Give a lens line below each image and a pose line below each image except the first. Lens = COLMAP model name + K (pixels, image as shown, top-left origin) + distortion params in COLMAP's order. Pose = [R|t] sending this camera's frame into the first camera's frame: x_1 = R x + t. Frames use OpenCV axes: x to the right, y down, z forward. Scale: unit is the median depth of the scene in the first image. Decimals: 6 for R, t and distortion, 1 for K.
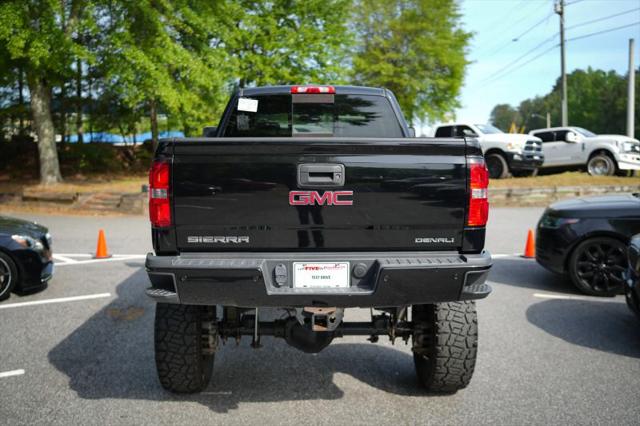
lens RADIAL K [[616.0, 0, 322.2], [0, 616.0, 211.1], [0, 0, 1]] dist [-0.186492, 0.256751]
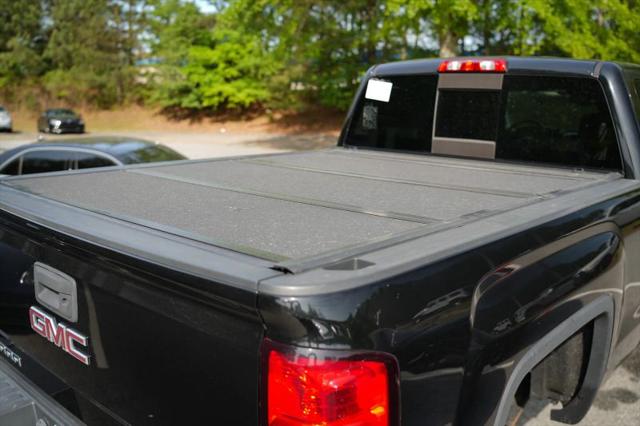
lens RADIAL K [[616.0, 0, 322.2], [0, 616.0, 211.1], [0, 0, 1]] dist [-0.186492, 0.256751]
pose [[0.719106, 0.142580, -0.680116, 0.087623], [-0.079205, 0.989163, 0.123624, -0.036477], [0.690372, -0.035030, 0.722606, 0.144668]]
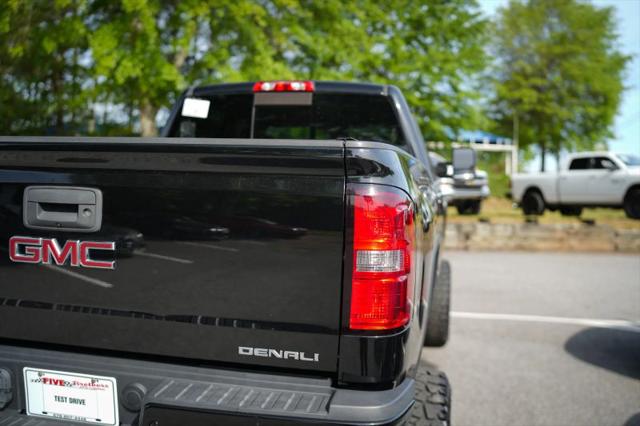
lens RADIAL K [[616.0, 0, 322.2], [0, 616.0, 211.1], [0, 0, 1]] dist [-0.186492, 0.256751]
pose [[0.969286, 0.039132, -0.242803, 0.061104], [-0.050925, 0.997799, -0.042482, -0.008326], [0.240606, 0.053542, 0.969145, 0.101132]]
